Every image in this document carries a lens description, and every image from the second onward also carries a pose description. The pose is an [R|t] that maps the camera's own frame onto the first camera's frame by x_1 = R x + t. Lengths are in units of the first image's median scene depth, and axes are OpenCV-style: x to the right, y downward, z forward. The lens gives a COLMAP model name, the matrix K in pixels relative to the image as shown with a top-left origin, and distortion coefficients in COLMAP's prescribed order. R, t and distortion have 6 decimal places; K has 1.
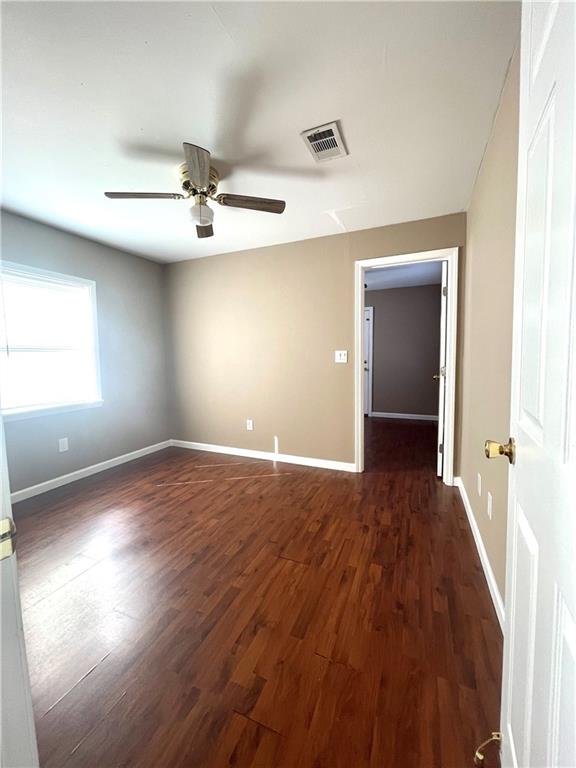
lens RADIAL K [[306.7, 0, 280.5], [0, 306.7, 391.7], [0, 0, 1]] dist [-0.009312, 0.001451]
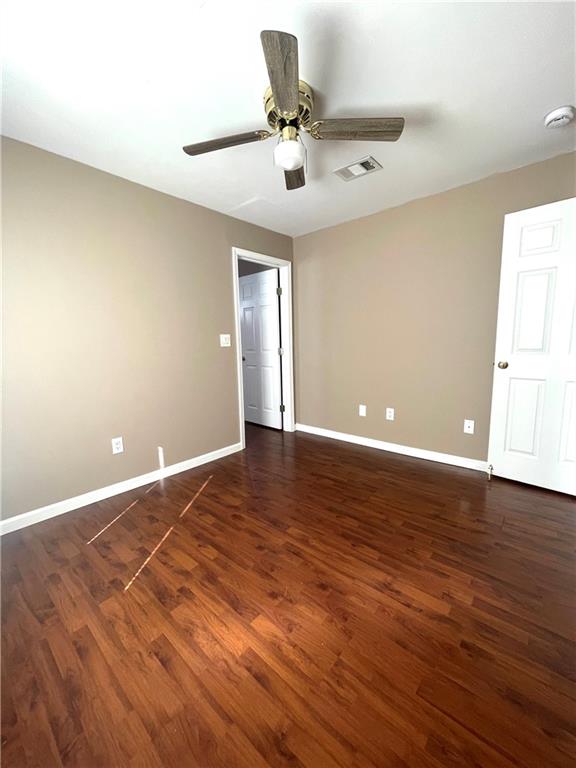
lens RADIAL K [[306.7, 0, 286.2], [0, 306.7, 392.9], [0, 0, 1]] dist [-0.009312, 0.001451]
pose [[0.307480, -0.159486, 0.938094, -0.861934], [0.124535, 0.984119, 0.126492, -0.061147], [-0.943370, 0.077931, 0.322459, 0.629418]]
